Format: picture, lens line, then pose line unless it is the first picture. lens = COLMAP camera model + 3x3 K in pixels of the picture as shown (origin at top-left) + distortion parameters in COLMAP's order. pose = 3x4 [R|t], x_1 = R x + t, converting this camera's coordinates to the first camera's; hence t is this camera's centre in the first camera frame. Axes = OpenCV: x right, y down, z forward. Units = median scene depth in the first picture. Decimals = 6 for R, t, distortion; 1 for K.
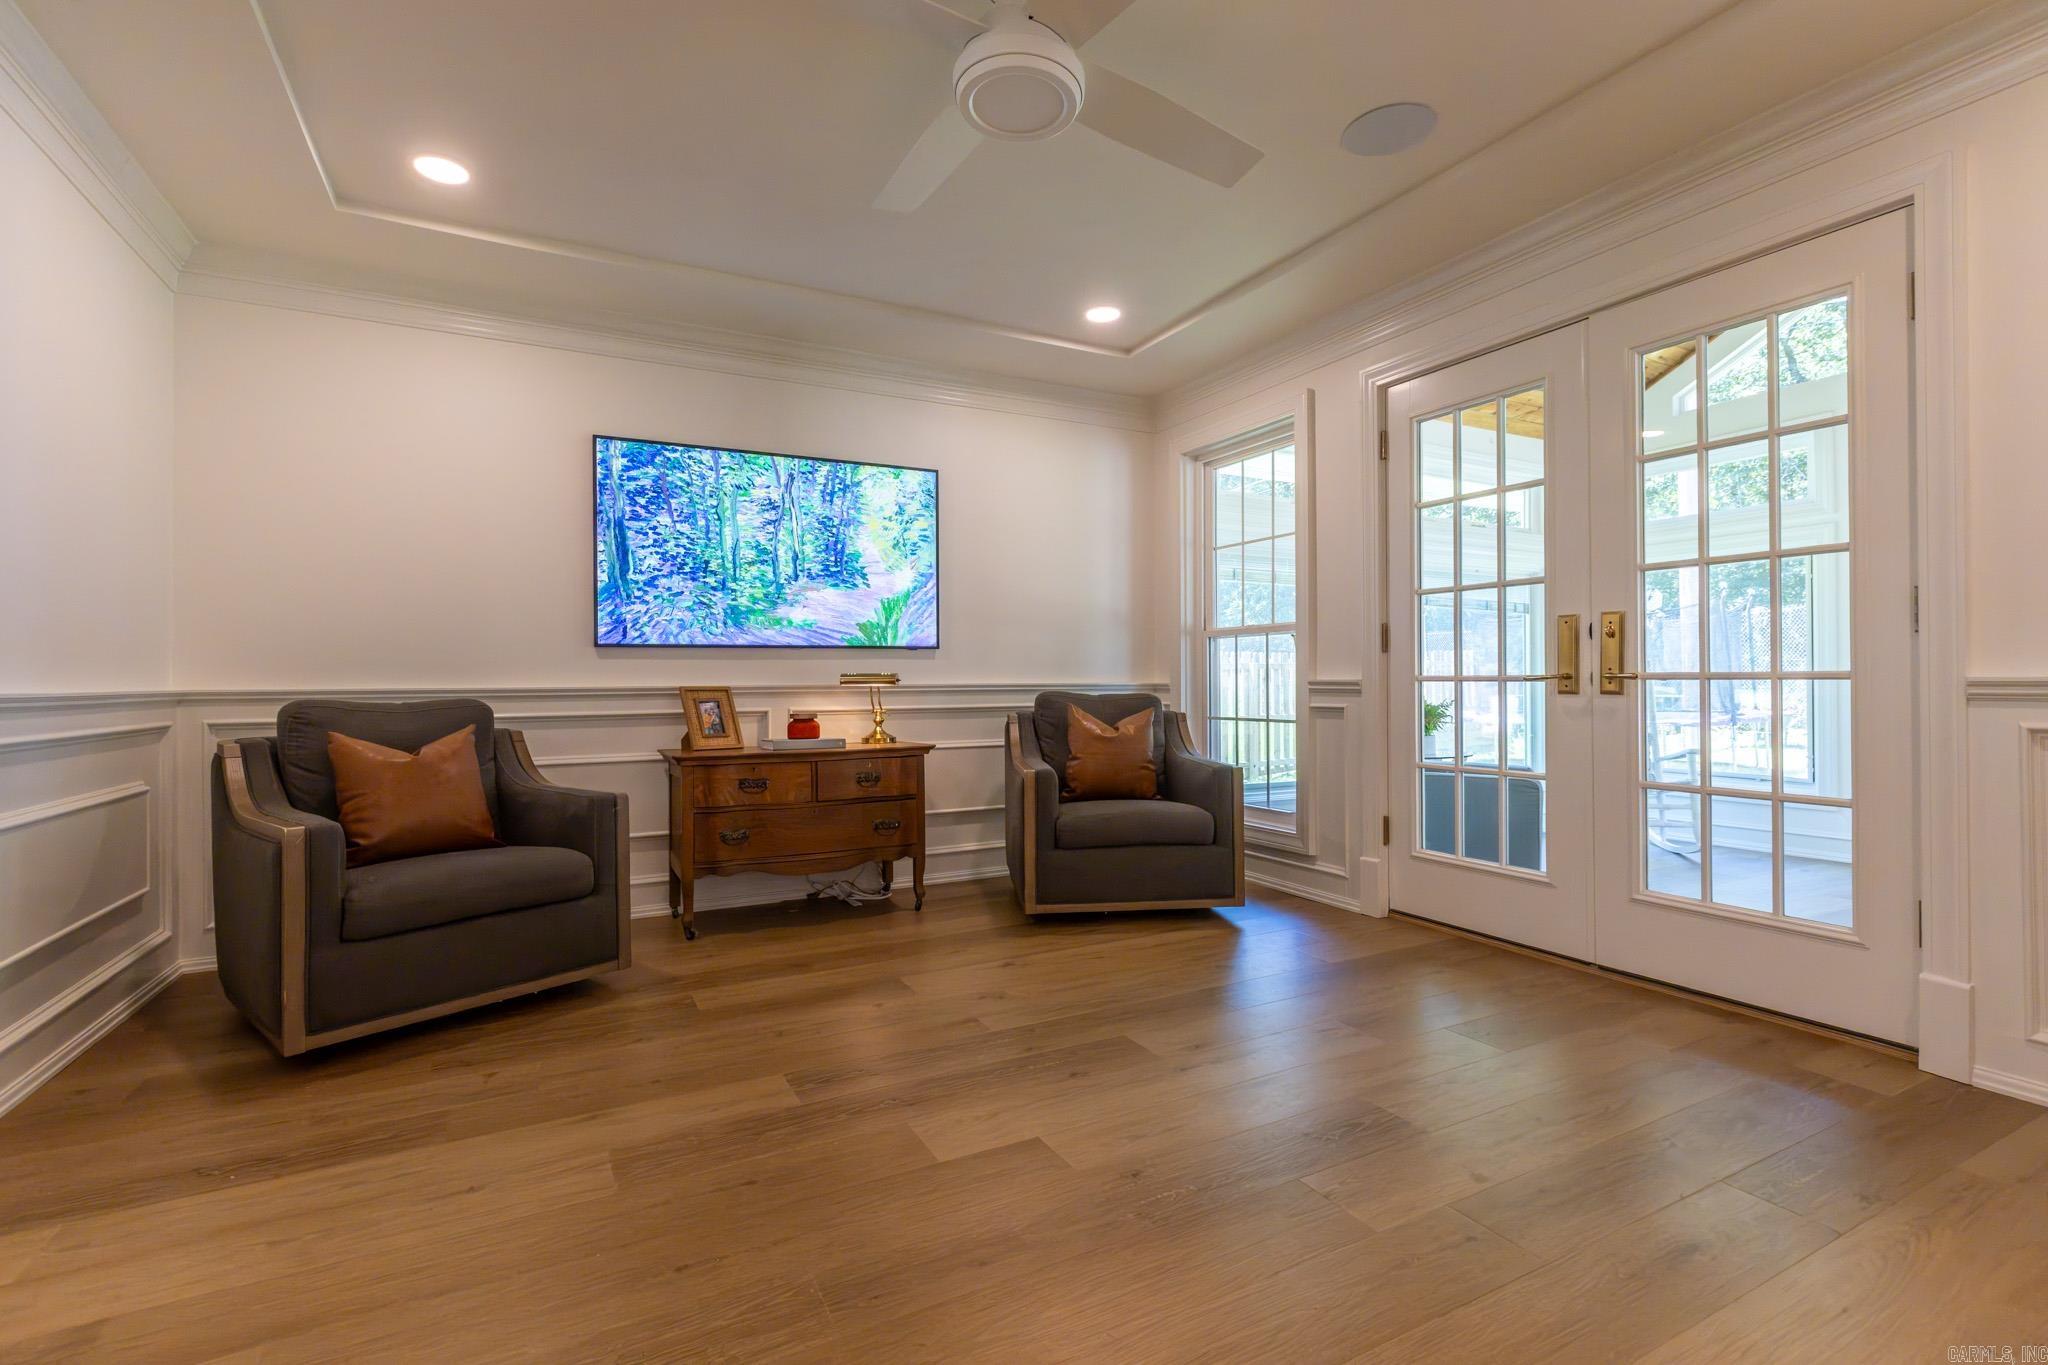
lens RADIAL K [[910.0, 0, 1000.1], [0, 910.0, 676.2], [0, 0, 1]] dist [-0.000368, 0.000010]
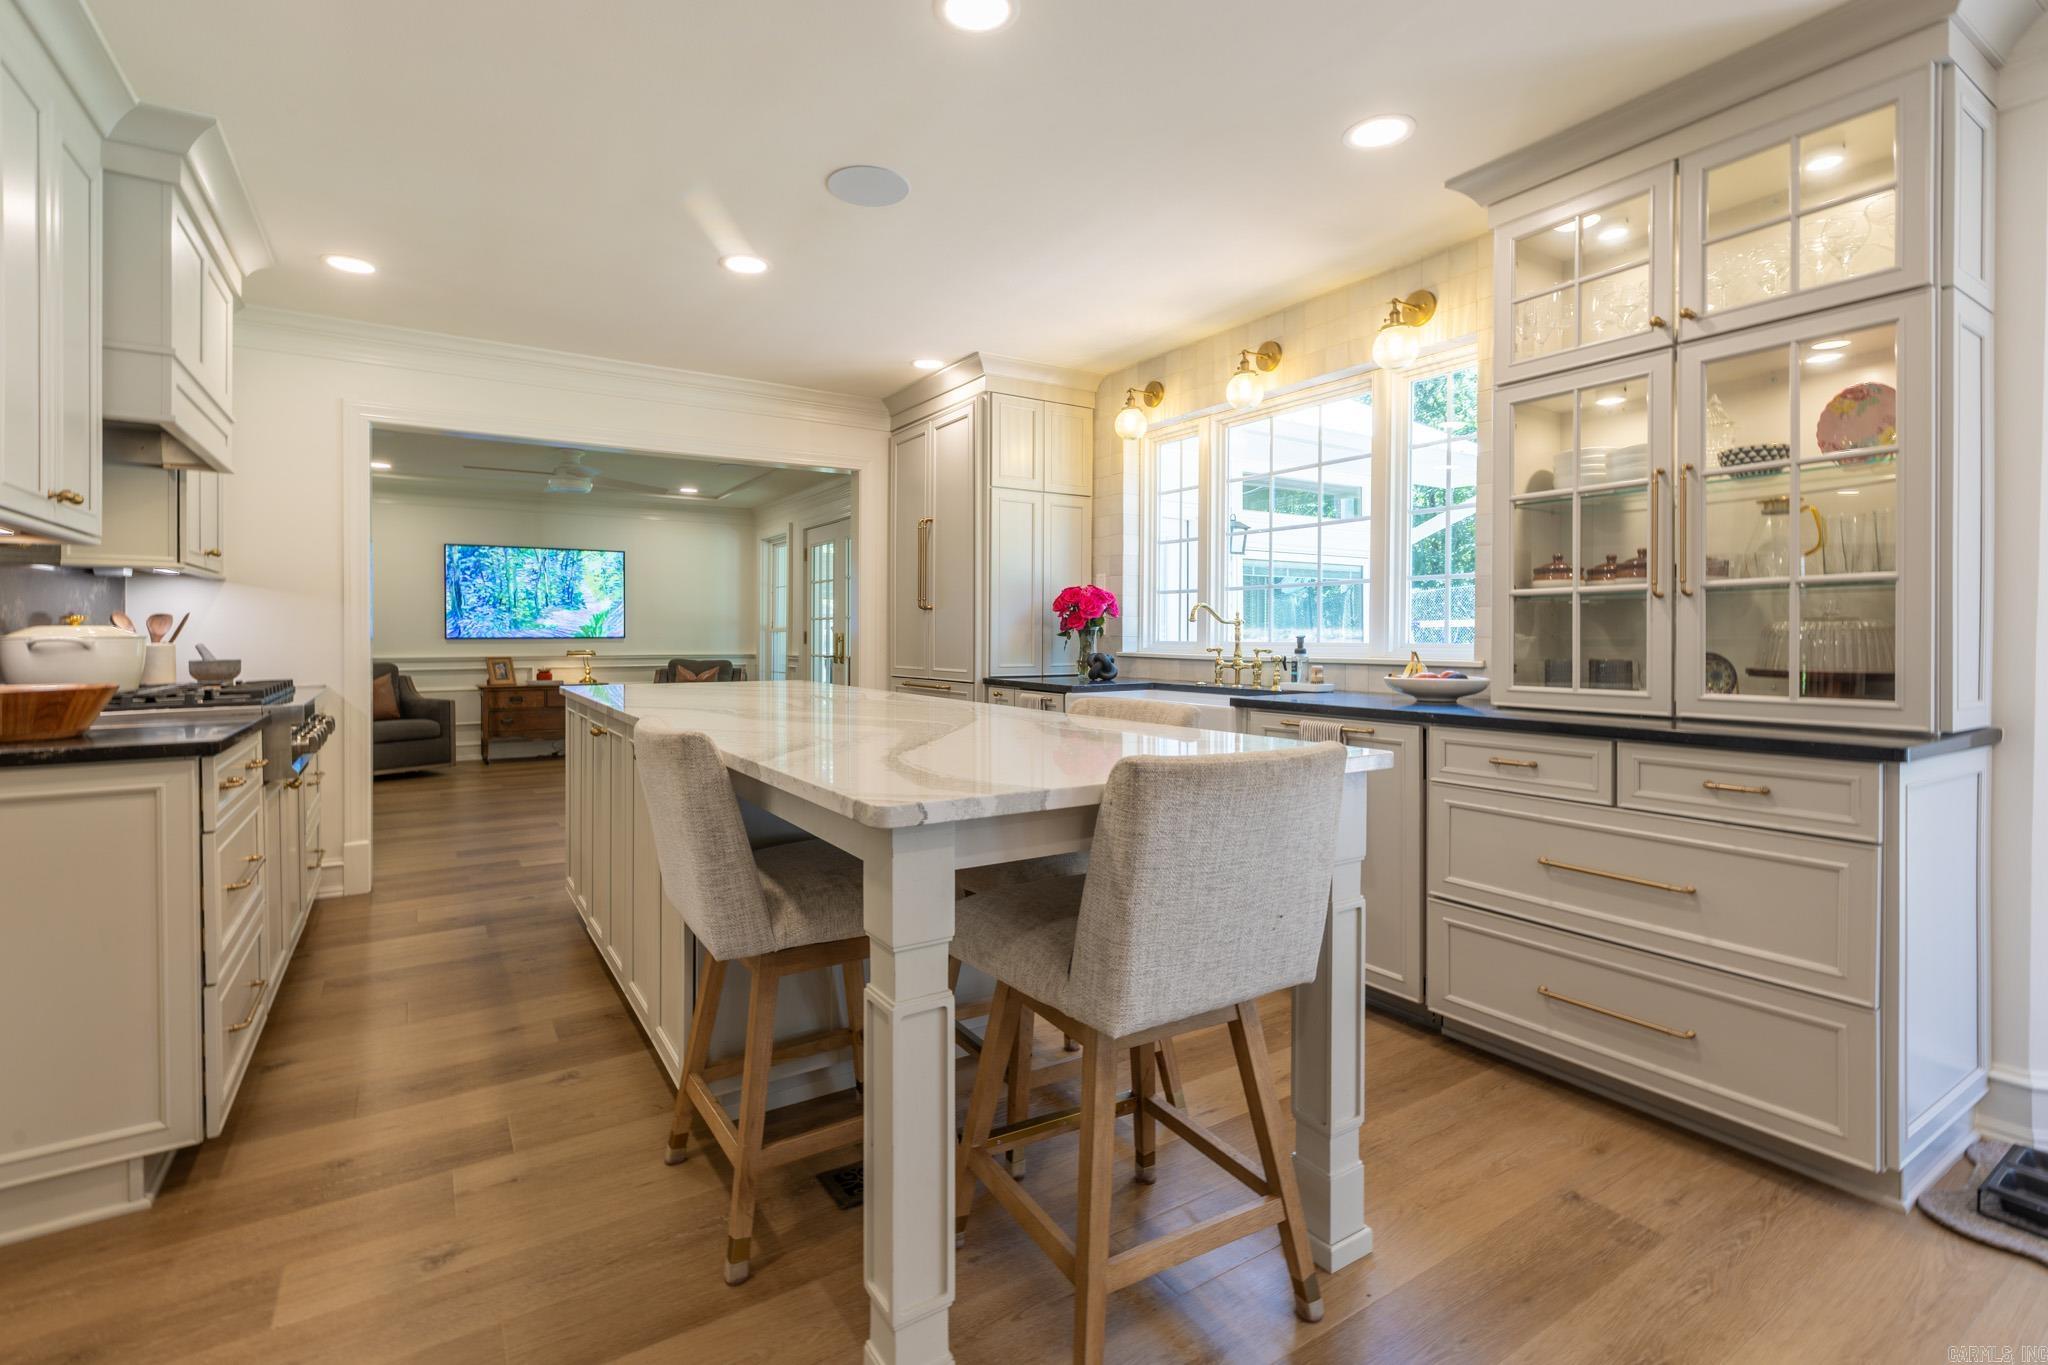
lens RADIAL K [[913.4, 0, 1016.7], [0, 913.4, 639.3], [0, 0, 1]] dist [0.001143, -0.000289]
pose [[0.994004, 0.006918, 0.109120, 0.692944], [-0.007849, 0.999936, 0.008104, -0.059499], [-0.109057, -0.008912, 0.993996, -1.359273]]
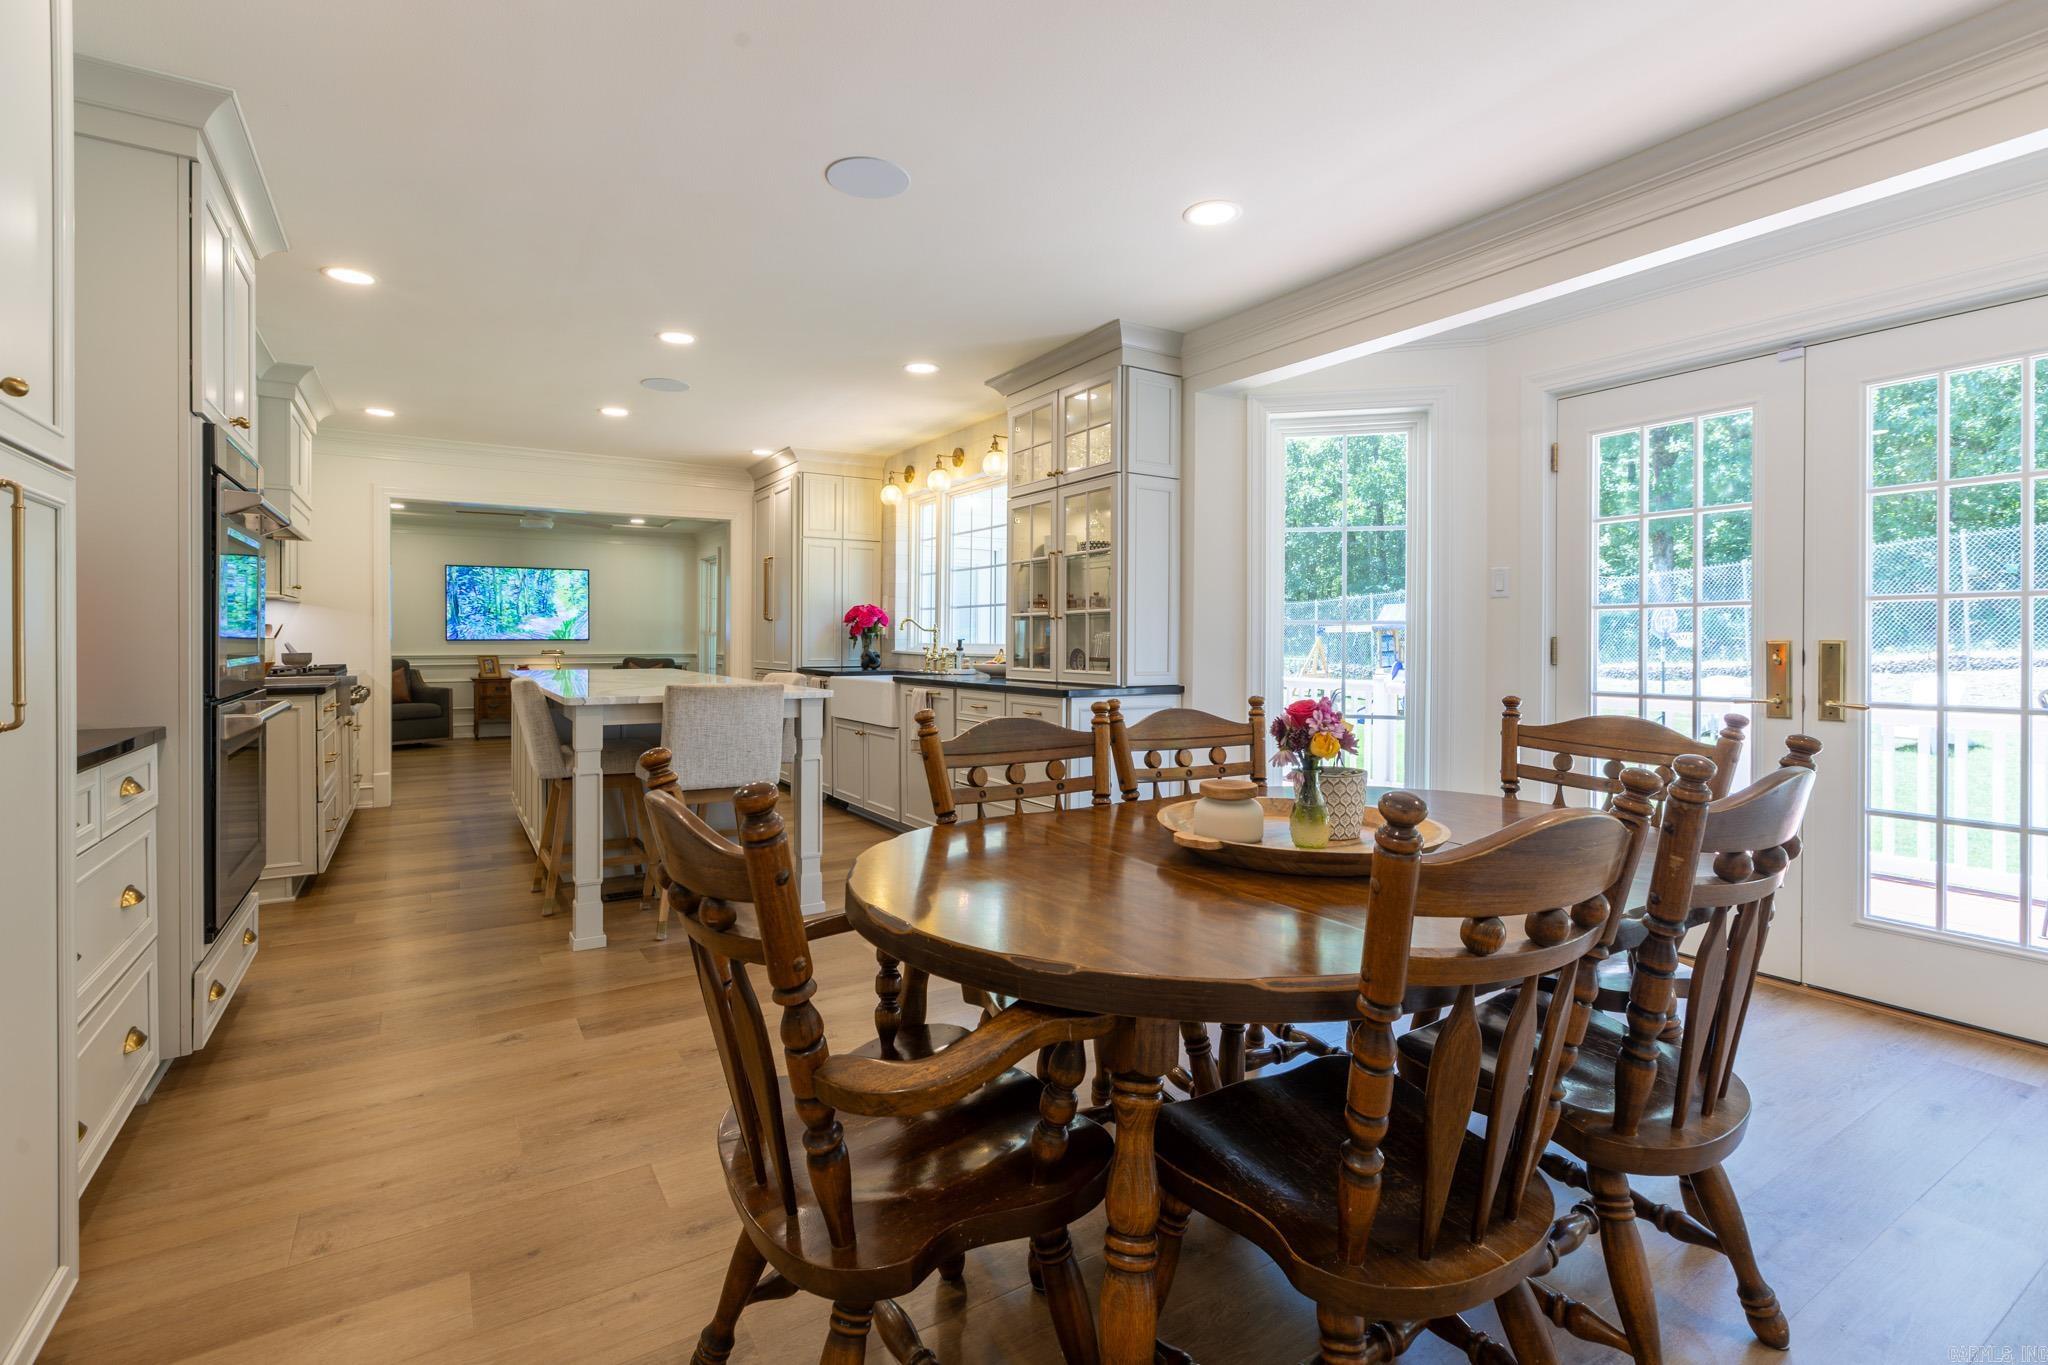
lens RADIAL K [[945.9, 0, 988.9], [0, 945.9, 645.0], [0, 0, 1]] dist [0.002869, 0.000606]
pose [[0.998078, 0.009442, 0.061249, 1.035918], [-0.010119, 0.999891, 0.010748, -0.065882], [-0.061140, -0.011347, 0.998065, -1.995364]]
